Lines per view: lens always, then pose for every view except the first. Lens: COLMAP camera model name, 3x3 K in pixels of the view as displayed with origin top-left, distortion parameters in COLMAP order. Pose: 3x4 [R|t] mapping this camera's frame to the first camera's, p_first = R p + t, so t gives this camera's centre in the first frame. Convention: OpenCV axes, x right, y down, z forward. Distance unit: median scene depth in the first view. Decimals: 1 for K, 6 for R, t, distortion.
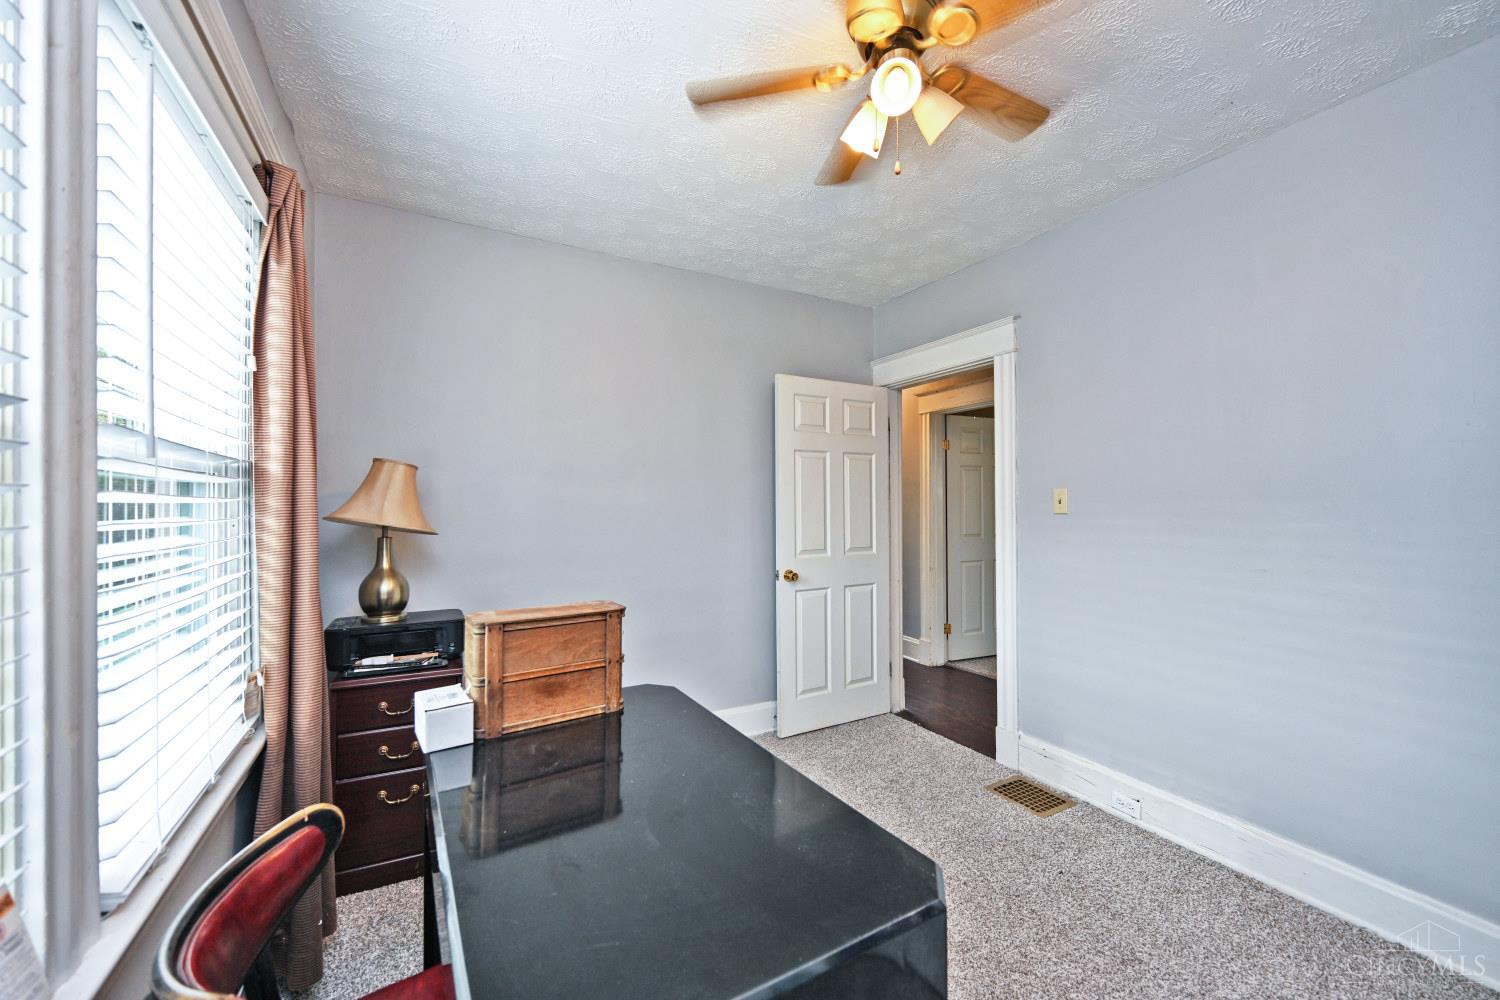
lens RADIAL K [[603.1, 0, 750.0], [0, 603.1, 500.0], [0, 0, 1]] dist [-0.000297, -0.000157]
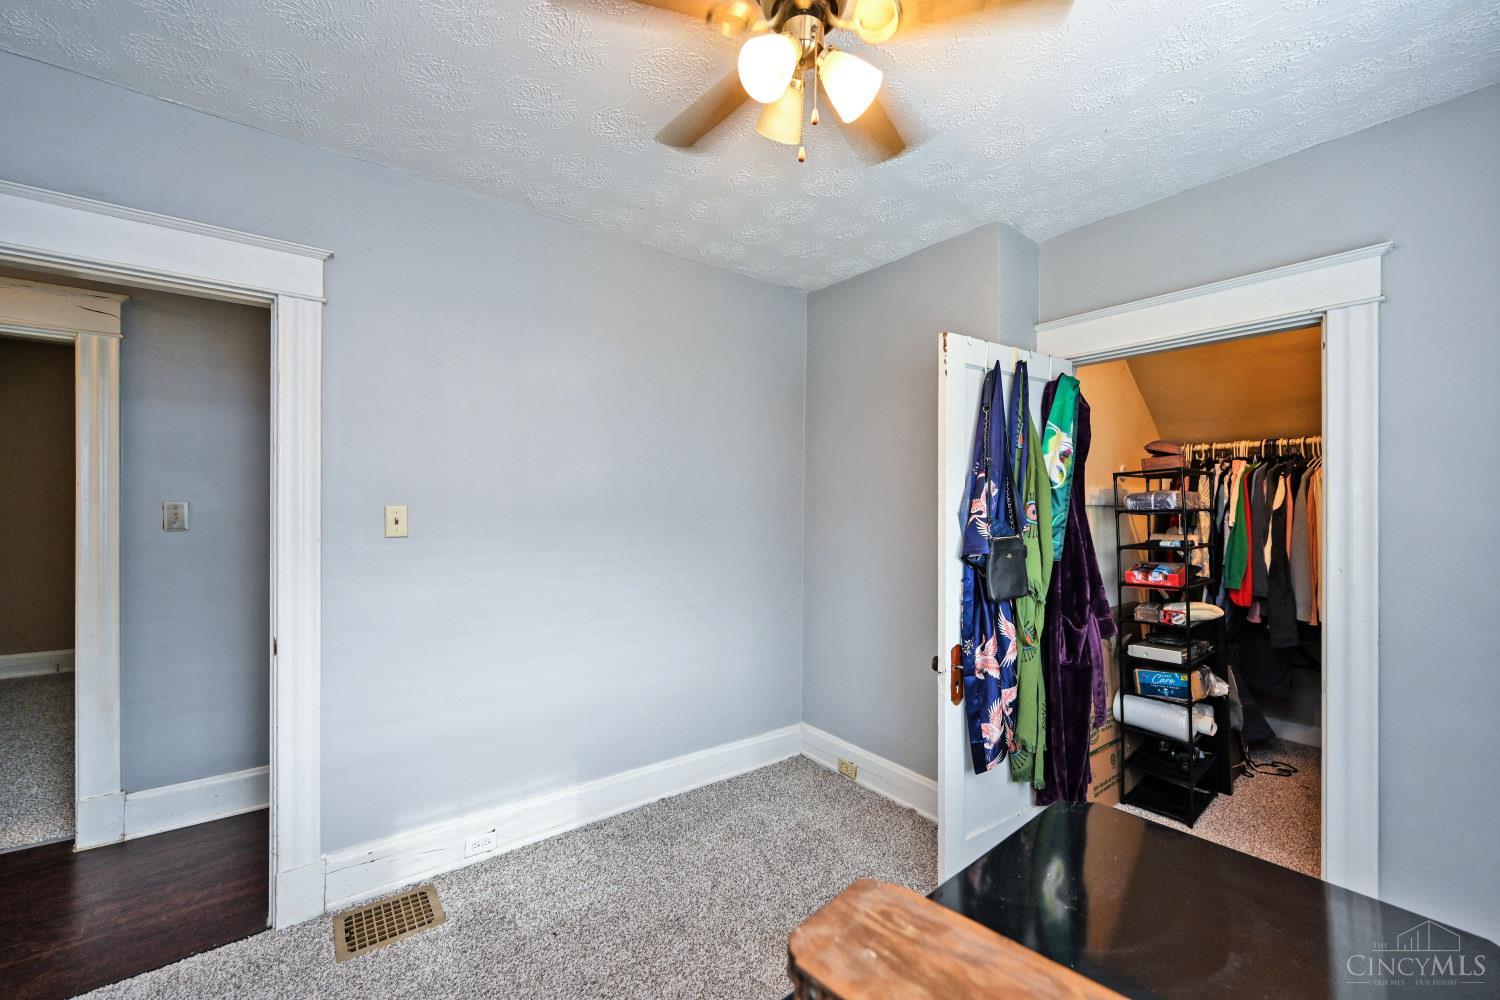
lens RADIAL K [[603.1, 0, 750.0], [0, 603.1, 500.0], [0, 0, 1]] dist [-0.000297, -0.000157]
pose [[-0.165571, 0.008867, 0.986158, -0.353108], [-0.002139, 0.999954, -0.009350, -0.019821], [-0.986195, -0.003658, -0.165545, 0.704946]]
